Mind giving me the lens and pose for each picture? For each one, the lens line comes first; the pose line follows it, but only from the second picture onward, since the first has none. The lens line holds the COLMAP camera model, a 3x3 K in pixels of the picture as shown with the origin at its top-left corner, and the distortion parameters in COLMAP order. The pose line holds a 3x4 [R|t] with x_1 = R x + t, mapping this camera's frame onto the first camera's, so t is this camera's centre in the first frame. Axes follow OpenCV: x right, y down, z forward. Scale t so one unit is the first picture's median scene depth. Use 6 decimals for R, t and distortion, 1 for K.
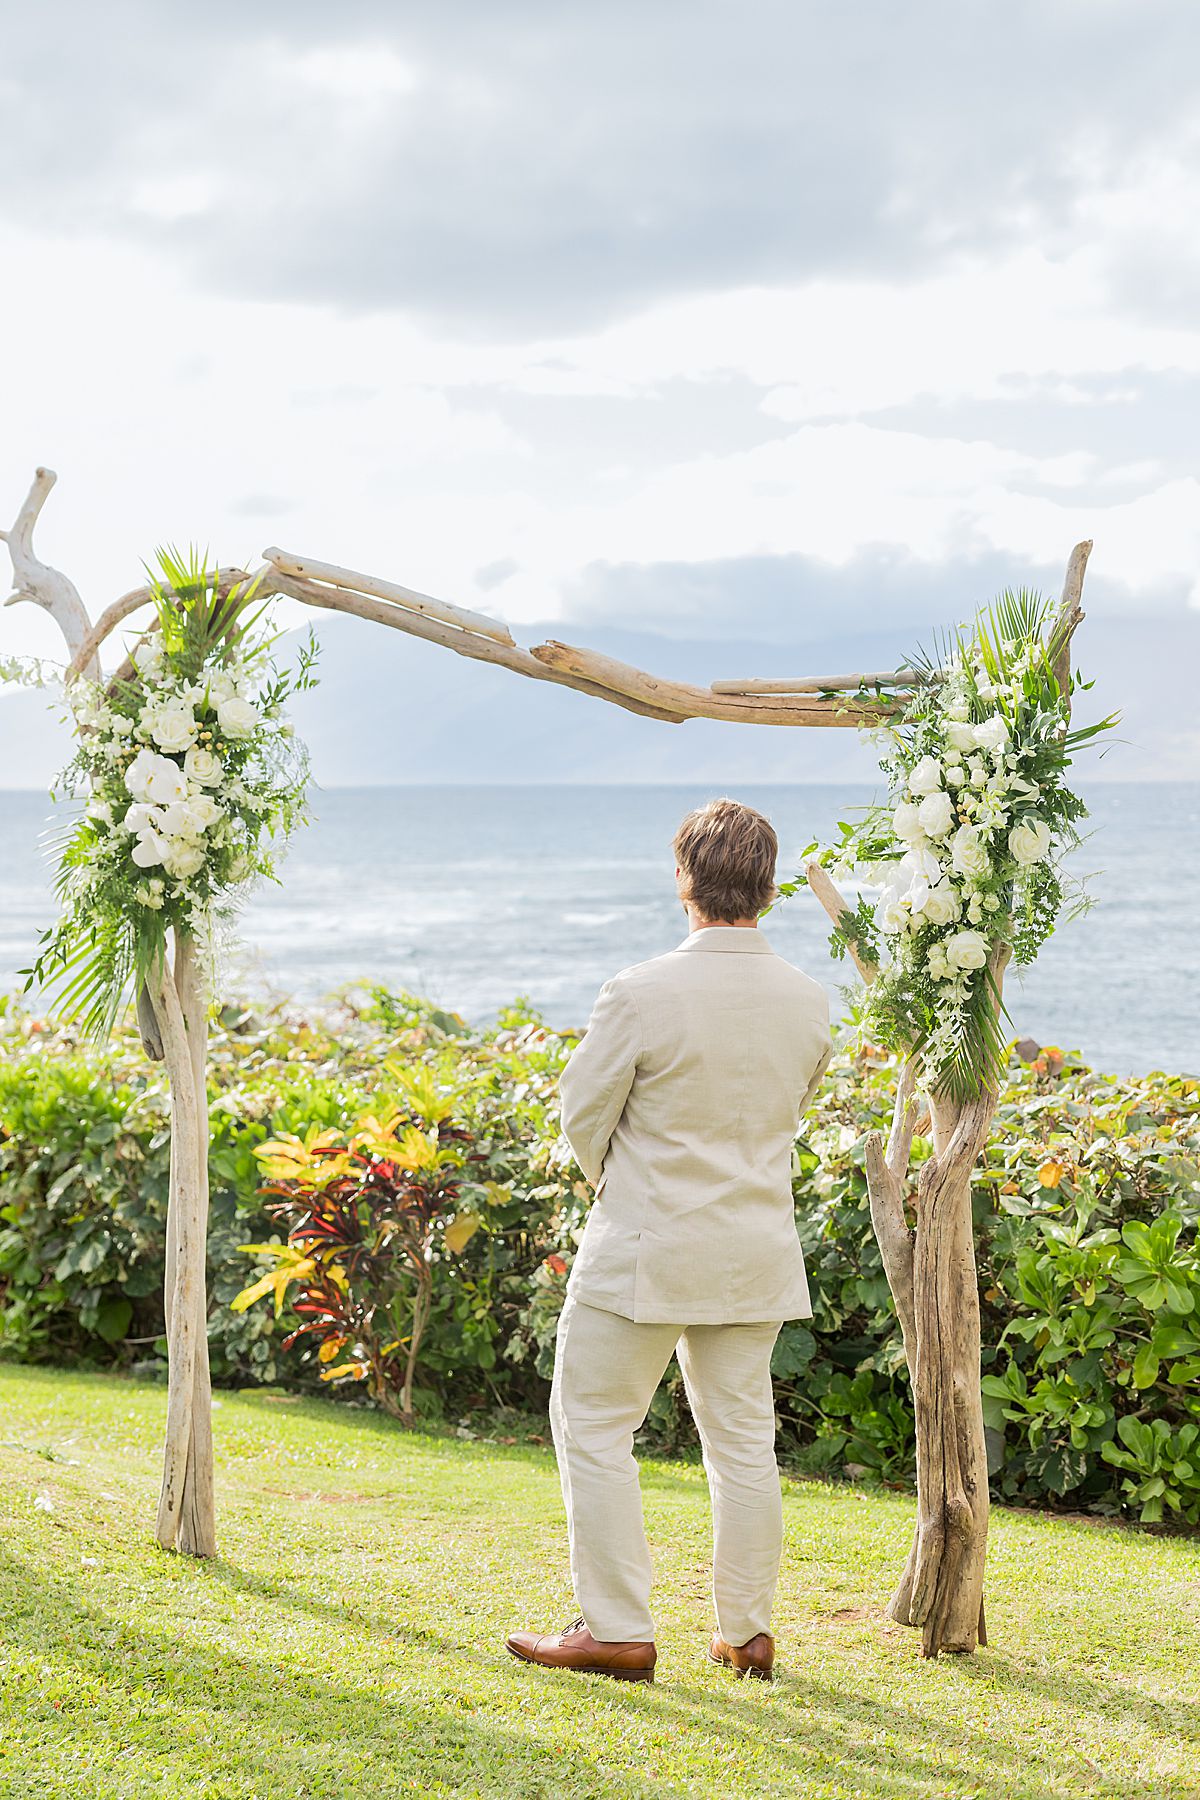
lens RADIAL K [[3017.5, 0, 654.9], [0, 3017.5, 907.3], [0, 0, 1]] dist [0.014542, 0.000000]
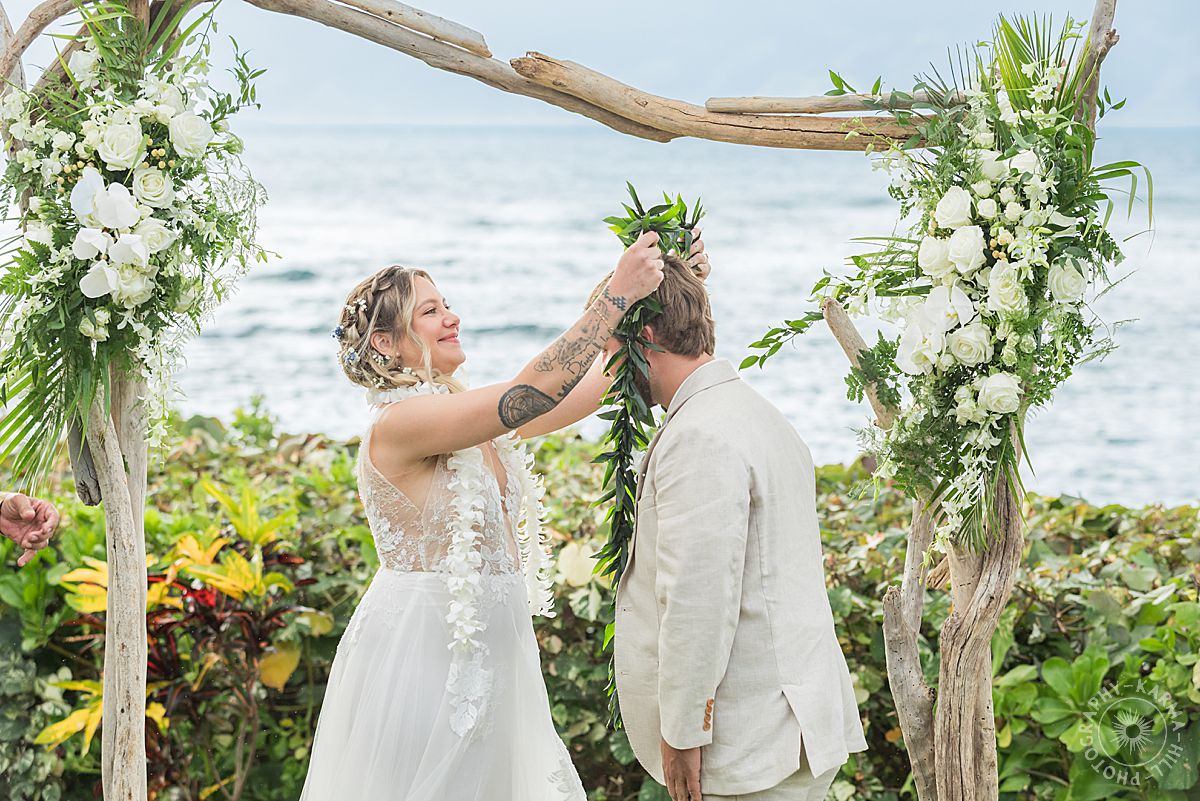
lens RADIAL K [[3317.8, 0, 599.5], [0, 3317.8, 400.1], [0, 0, 1]] dist [-0.001185, 0.000000]
pose [[0.994662, 0.001253, 0.103179, -0.117821], [-0.005420, 0.999180, 0.040112, -0.022692], [-0.103044, -0.040457, 0.993854, -0.016802]]
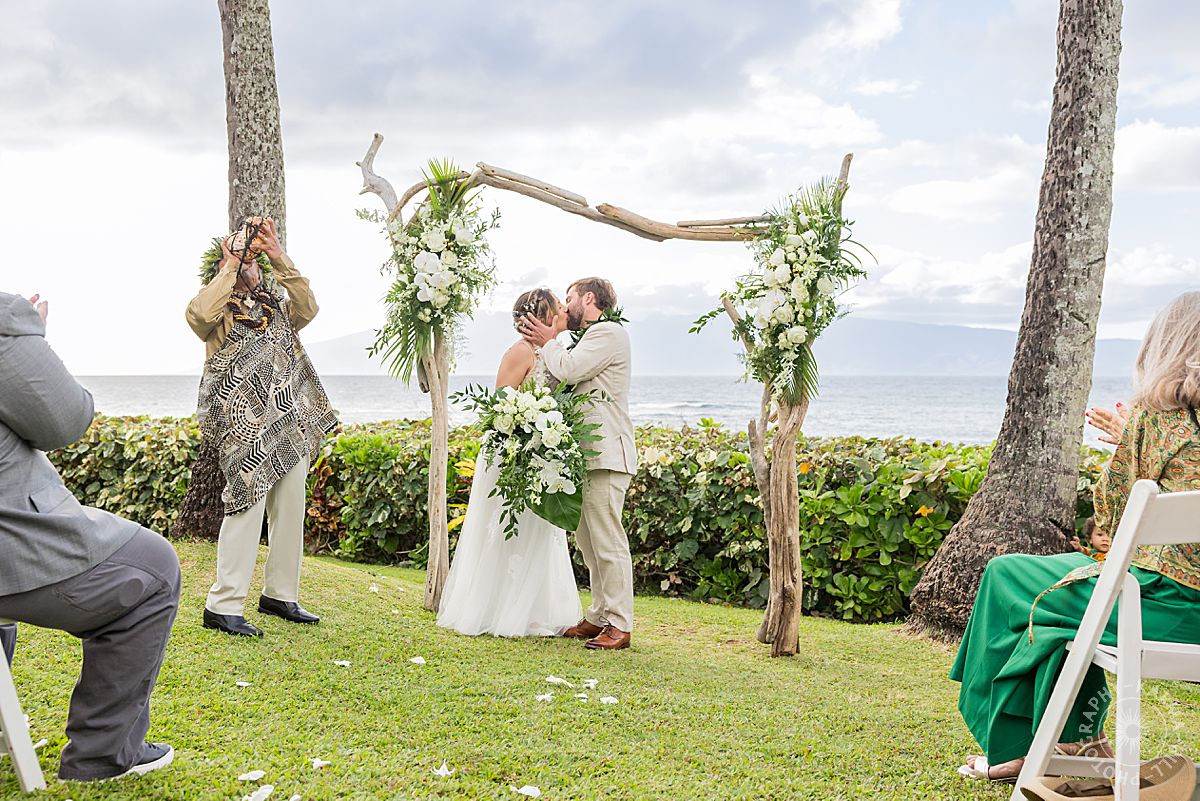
lens RADIAL K [[1195.6, 0, 573.4], [0, 1195.6, 408.0], [0, 0, 1]] dist [-0.027957, 0.000000]
pose [[0.999842, 0.009575, -0.014985, -0.042678], [-0.009737, 0.999894, -0.010822, 0.072515], [0.014880, 0.010966, 0.999829, 0.115780]]
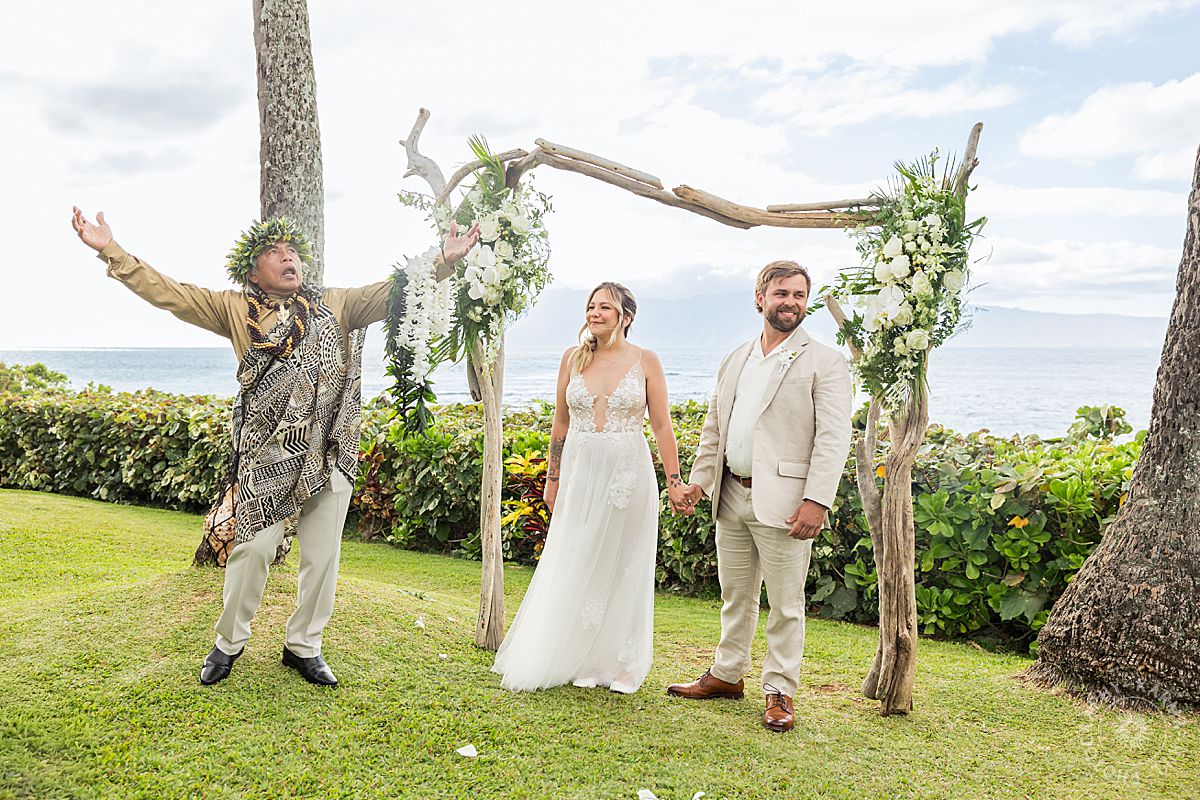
lens RADIAL K [[1065.7, 0, 576.7], [0, 1065.7, 395.8], [0, 0, 1]] dist [-0.003607, 0.044544]
pose [[0.998939, 0.010663, -0.044808, -0.069935], [-0.010407, 0.999928, 0.005951, 0.043384], [0.044869, -0.005479, 0.998978, 0.309530]]
